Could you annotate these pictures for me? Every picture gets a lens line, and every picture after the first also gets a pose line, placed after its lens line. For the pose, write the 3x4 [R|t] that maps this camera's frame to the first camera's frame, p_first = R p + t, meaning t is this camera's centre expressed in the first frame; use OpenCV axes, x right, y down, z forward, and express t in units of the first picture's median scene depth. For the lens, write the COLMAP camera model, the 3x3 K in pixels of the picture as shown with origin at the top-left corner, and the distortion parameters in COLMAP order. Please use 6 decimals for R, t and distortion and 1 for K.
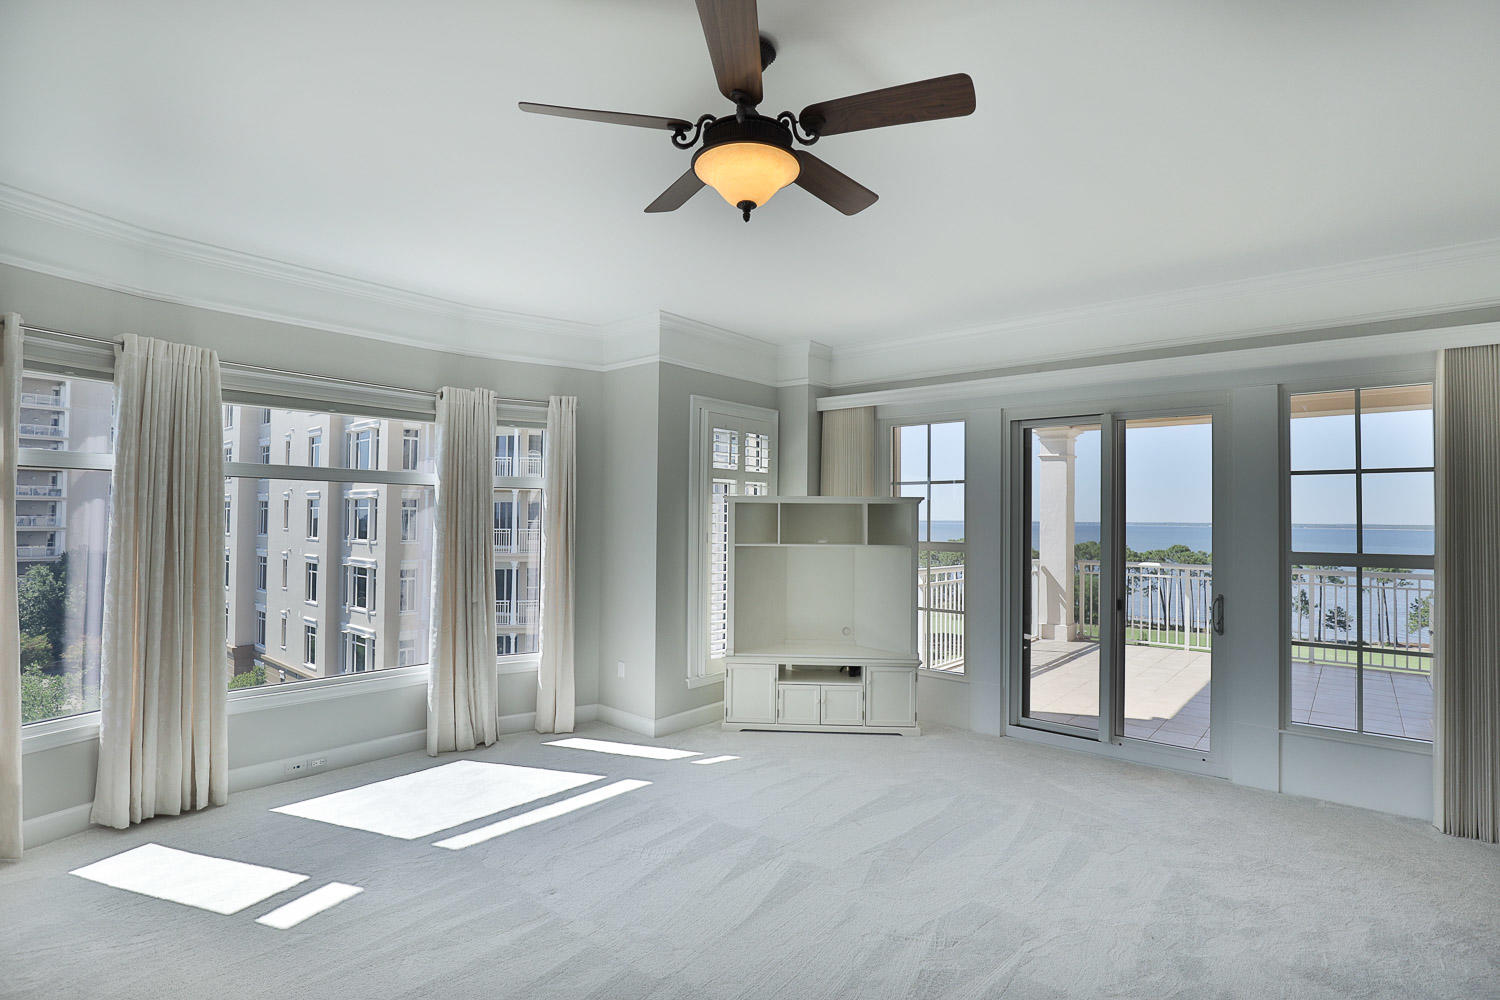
lens RADIAL K [[729.9, 0, 761.6], [0, 729.9, 498.8], [0, 0, 1]] dist [-0.031155, 0.003695]
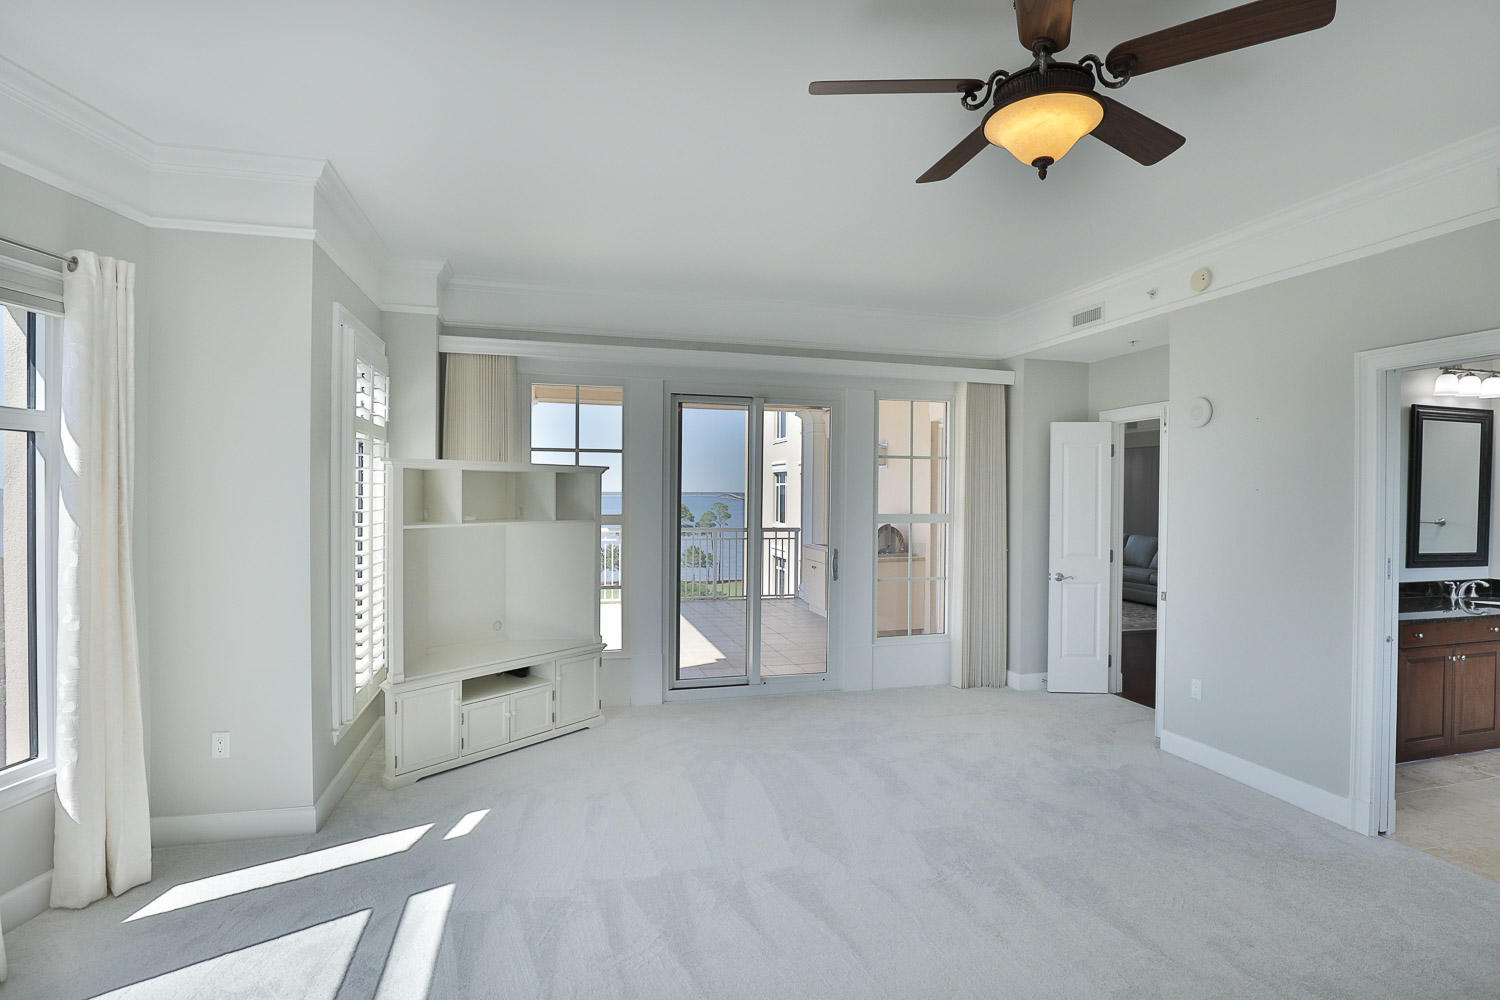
lens RADIAL K [[729.9, 0, 739.0], [0, 729.9, 497.4], [0, 0, 1]] dist [-0.031155, 0.003695]
pose [[0.572988, -0.010446, 0.819497, -0.440390], [-0.023541, 0.999296, 0.029198, 0.006320], [-0.819226, -0.036023, 0.572339, 0.336454]]
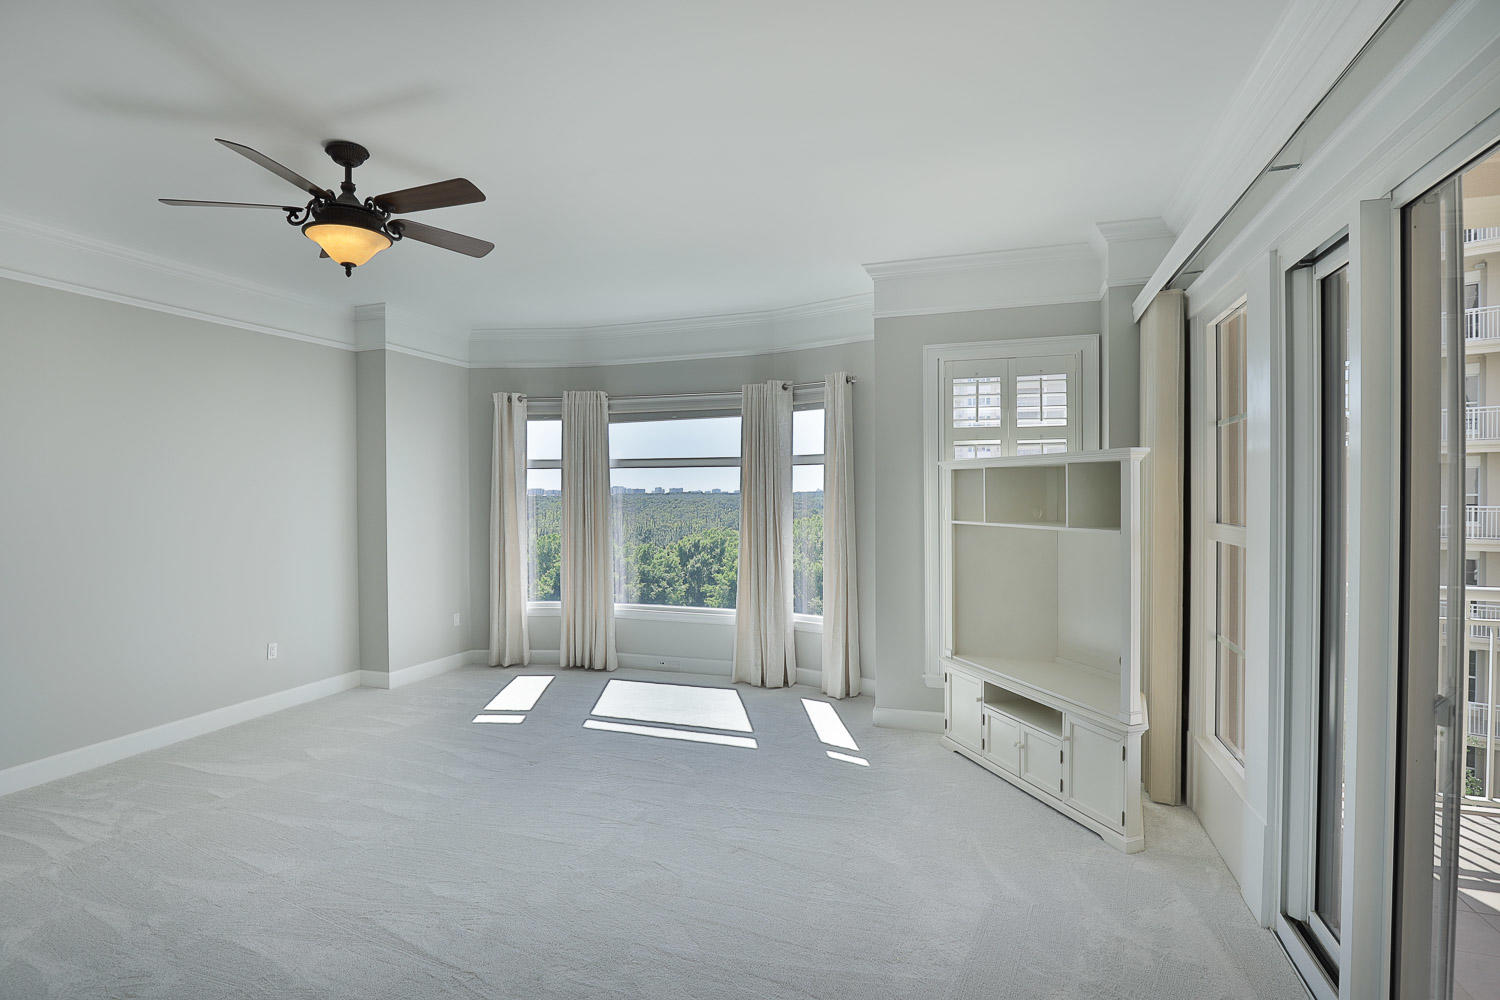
lens RADIAL K [[729.9, 0, 757.9], [0, 729.9, 503.8], [0, 0, 1]] dist [-0.031155, 0.003695]
pose [[0.369737, 0.000648, -0.929136, 0.647277], [0.026586, 0.999583, 0.011277, 0.029649], [0.928756, -0.028871, 0.369565, 0.515005]]
